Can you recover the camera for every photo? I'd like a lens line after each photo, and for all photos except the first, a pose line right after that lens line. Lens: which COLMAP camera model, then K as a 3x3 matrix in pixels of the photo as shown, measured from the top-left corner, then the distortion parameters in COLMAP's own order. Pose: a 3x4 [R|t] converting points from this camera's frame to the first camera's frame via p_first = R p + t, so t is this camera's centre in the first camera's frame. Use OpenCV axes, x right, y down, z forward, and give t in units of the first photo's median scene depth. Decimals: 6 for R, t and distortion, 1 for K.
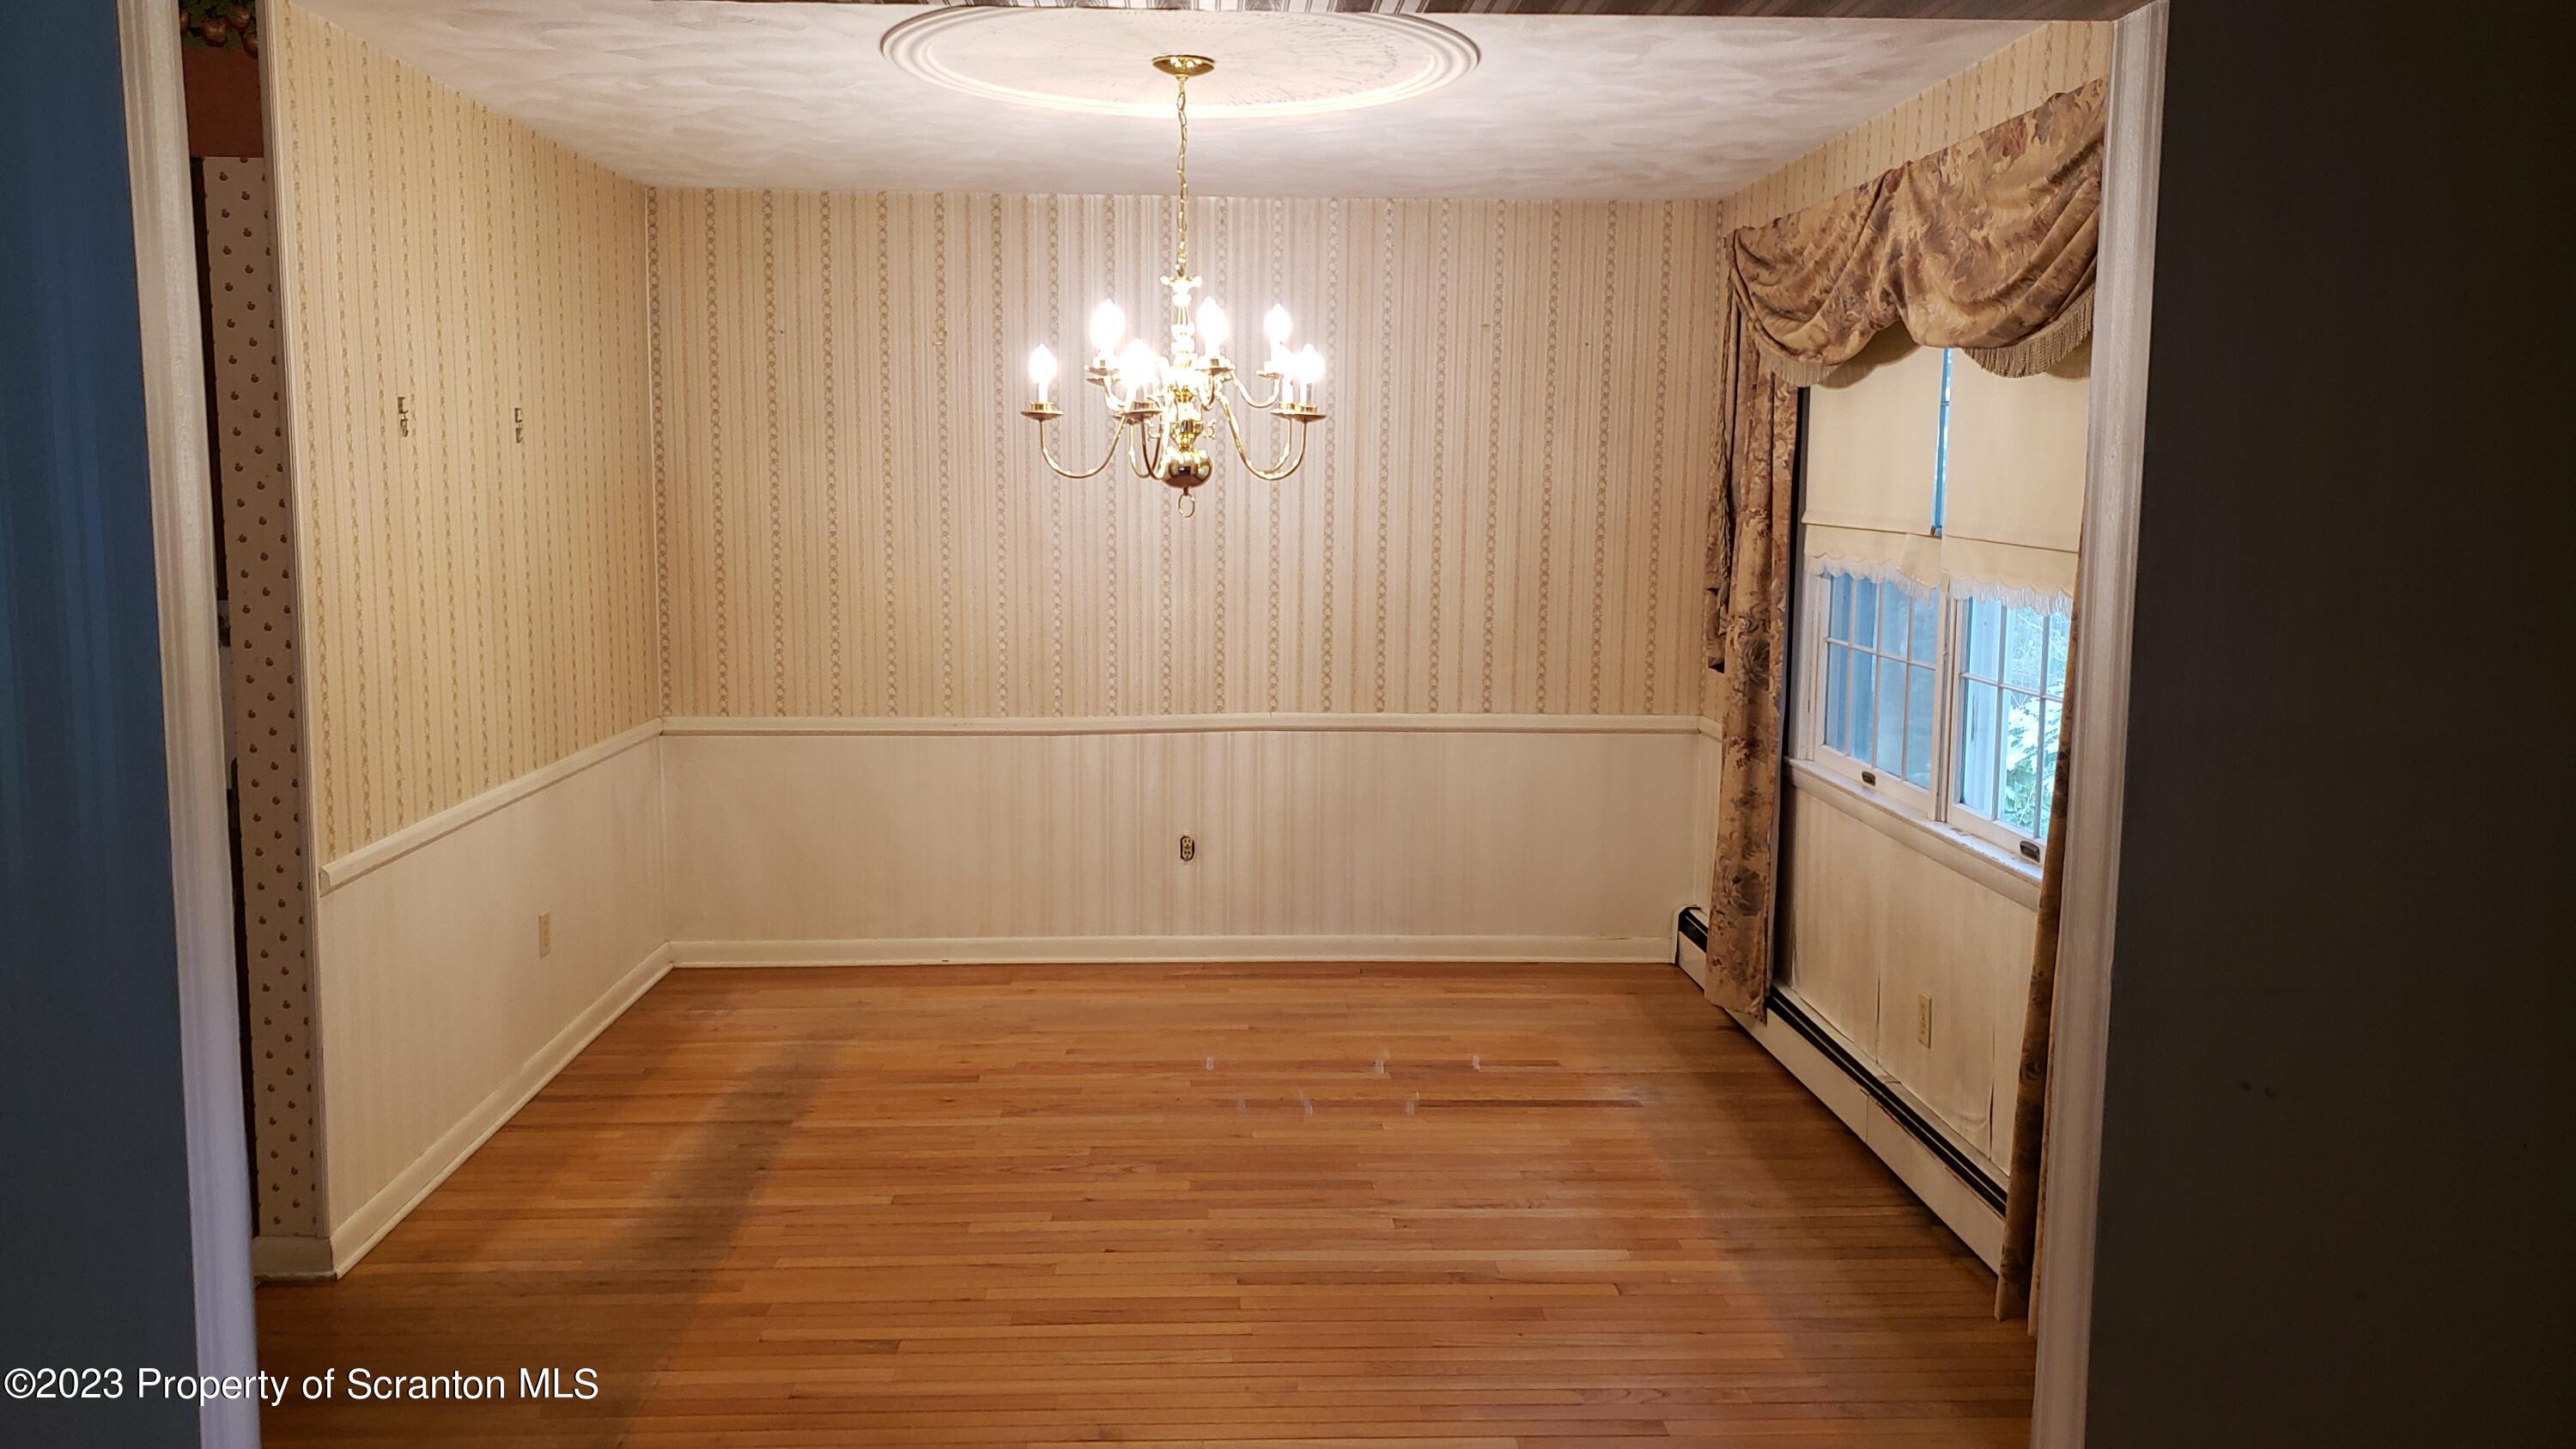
lens RADIAL K [[1986.3, 0, 1282.8], [0, 1986.3, 707.8], [0, 0, 1]] dist [0.260003, -0.669913]
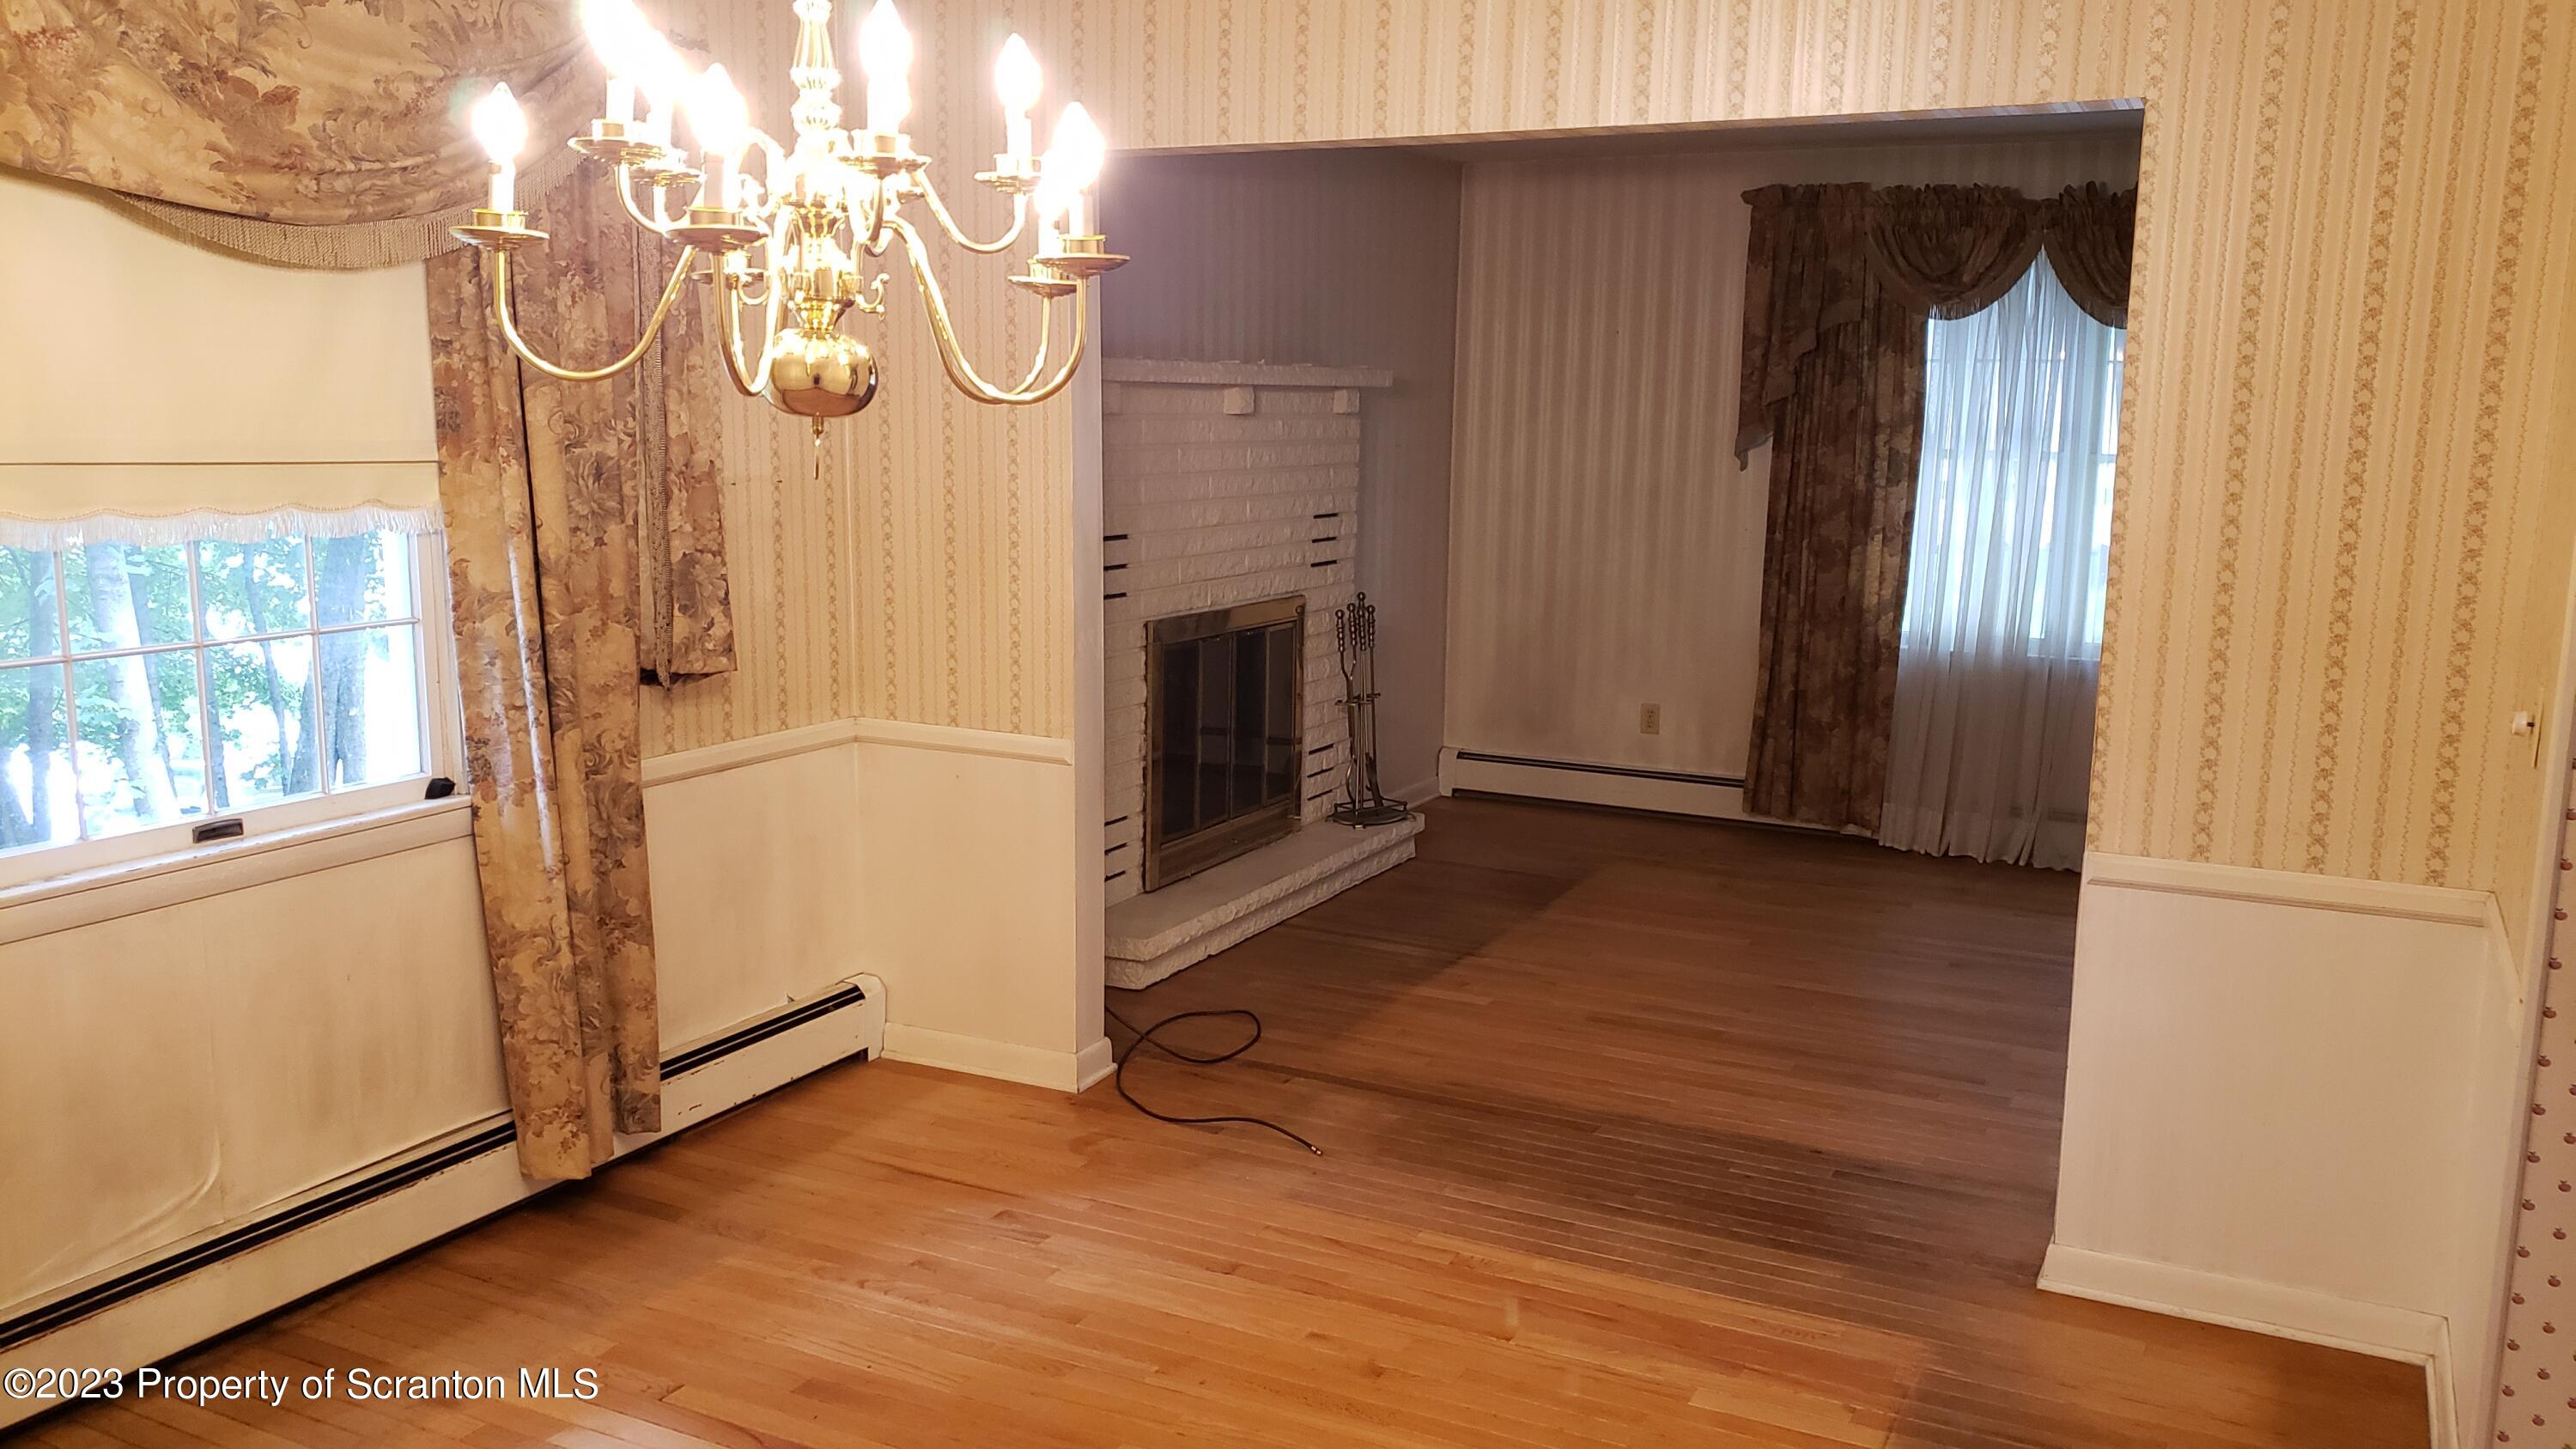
lens RADIAL K [[1995.0, 0, 1292.9], [0, 1995.0, 722.1], [0, 0, 1]] dist [0.062672, -0.035432]
pose [[-0.872175, -0.097678, 0.479344, -0.308643], [0.036182, 0.964299, 0.262333, -0.131476], [-0.487855, 0.246144, -0.837503, 1.109409]]
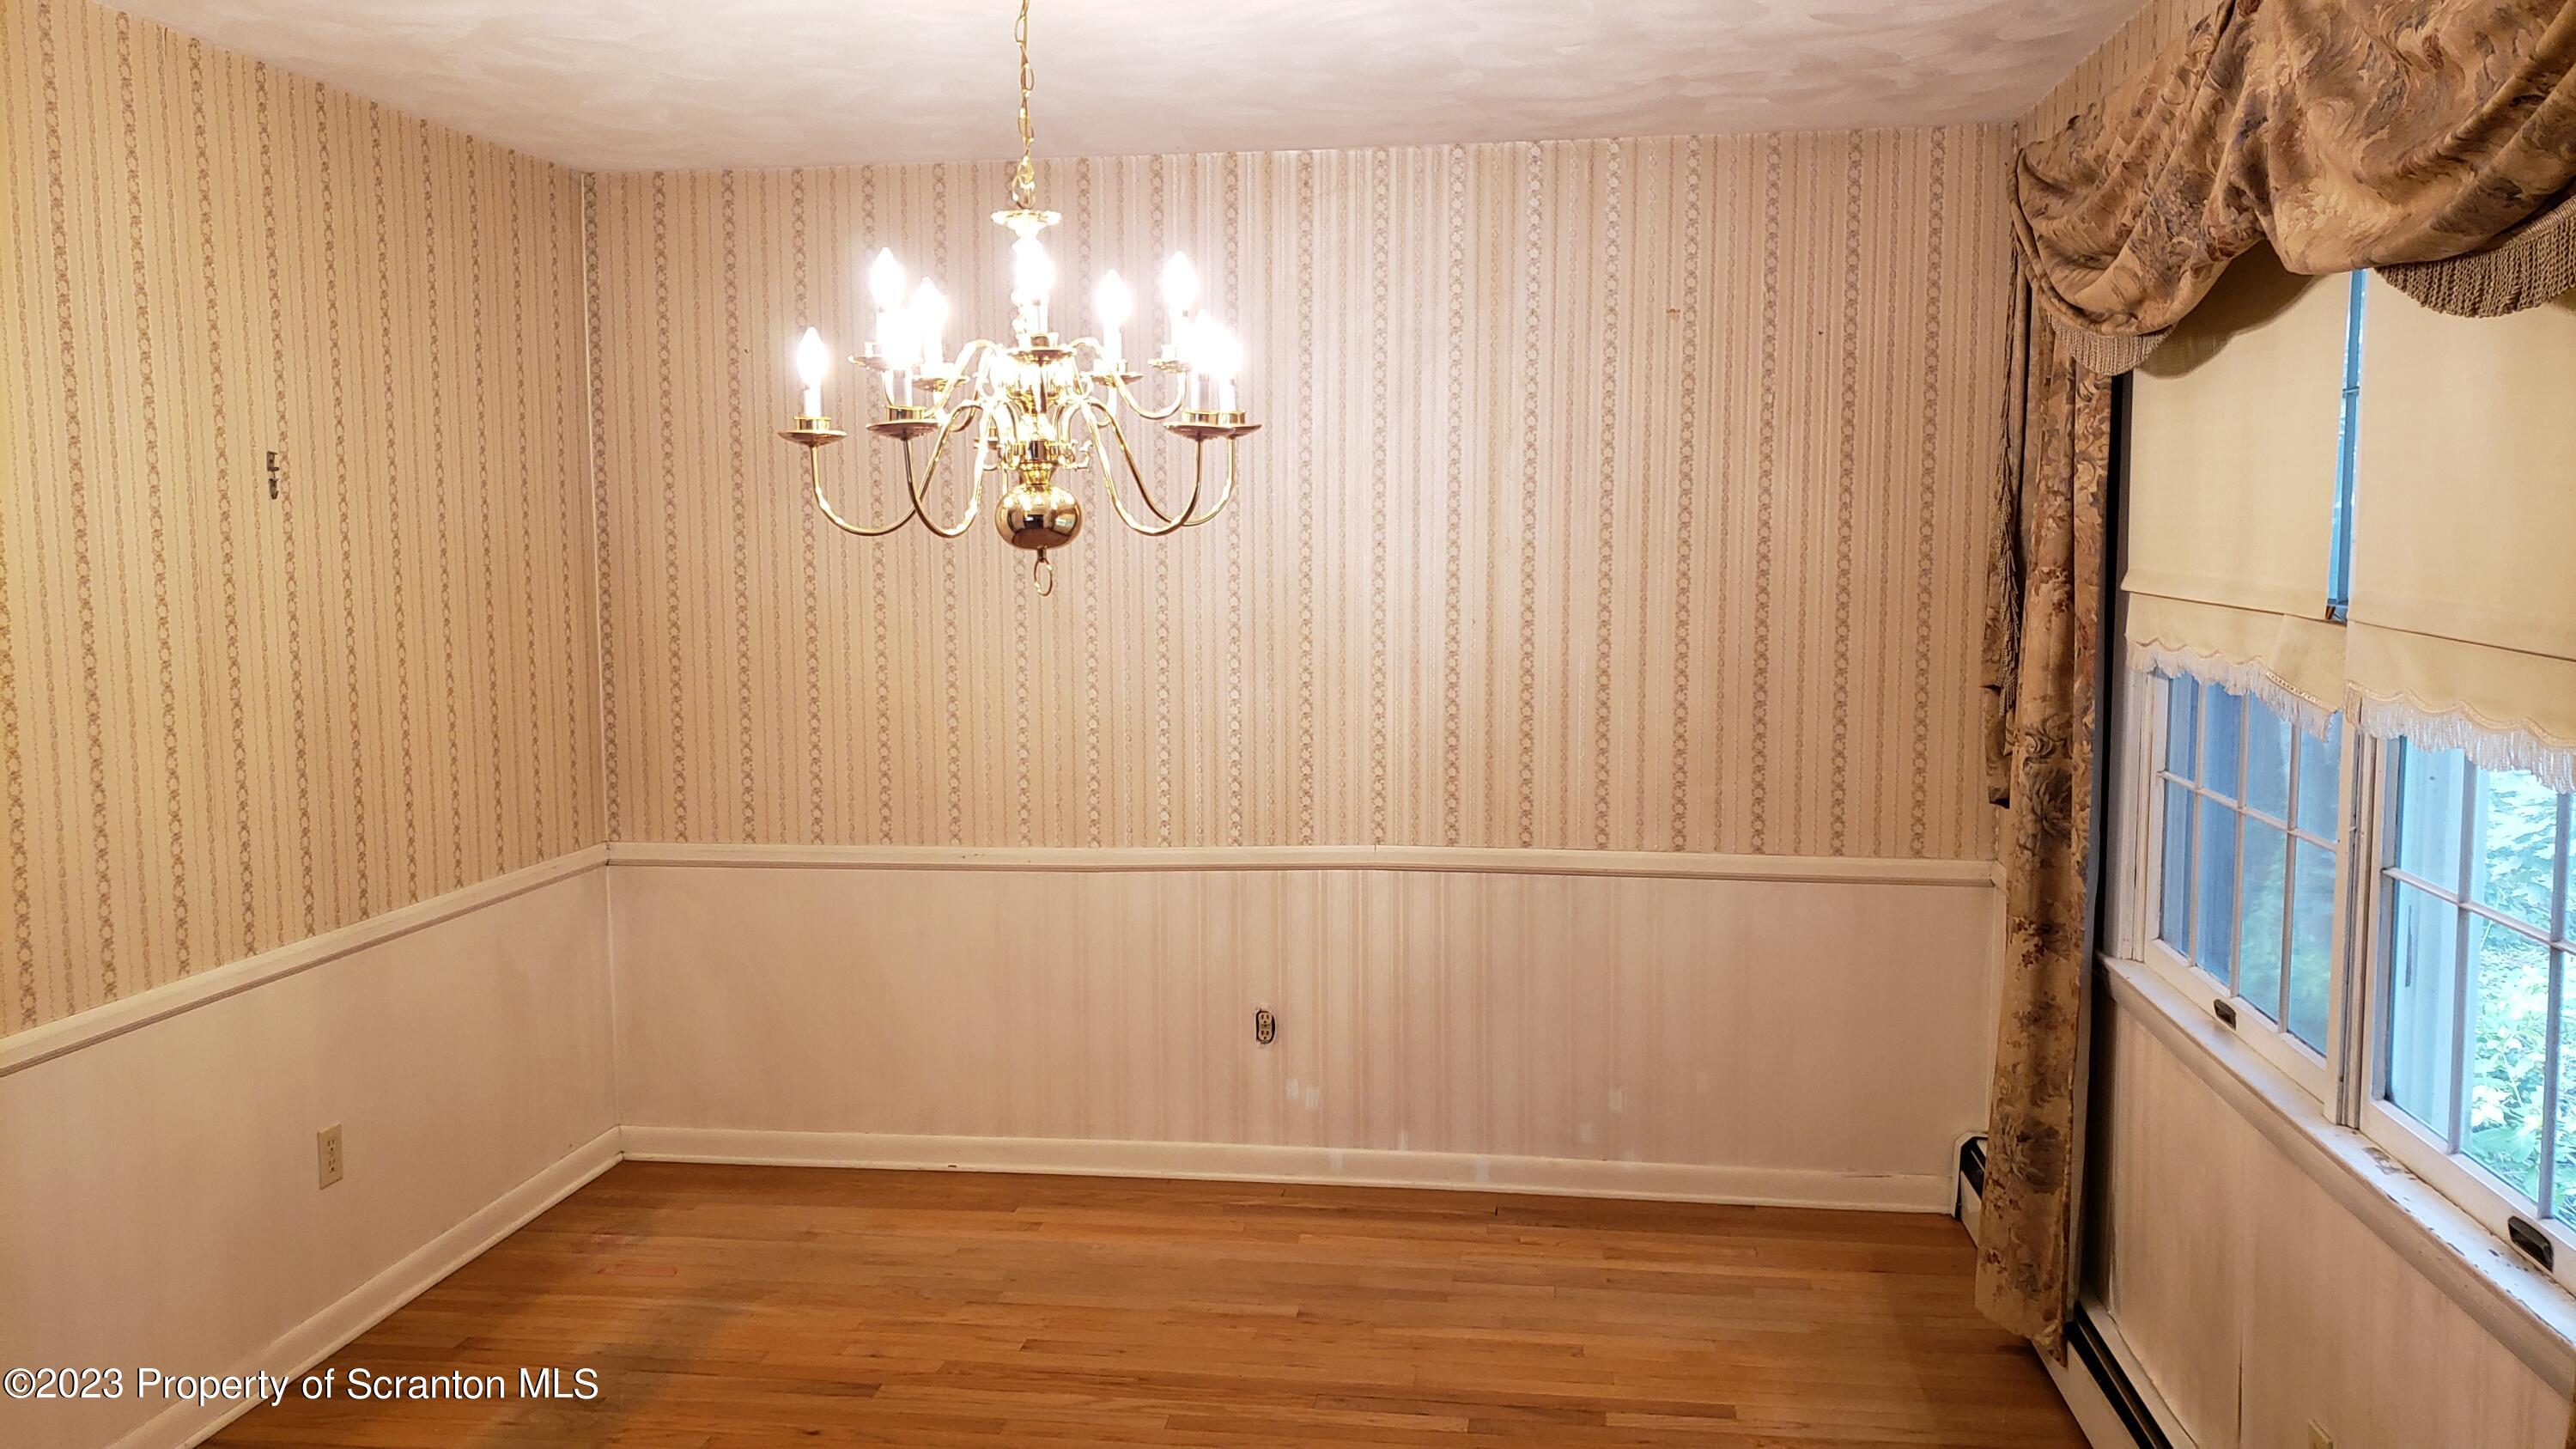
lens RADIAL K [[1995.0, 0, 1292.9], [0, 1995.0, 722.1], [0, 0, 1]] dist [0.062672, -0.035432]
pose [[0.983719, 0.004611, -0.179652, 0.115685], [-0.007396, 0.999863, -0.014836, -0.039130], [0.179559, 0.015923, 0.983618, 0.331203]]
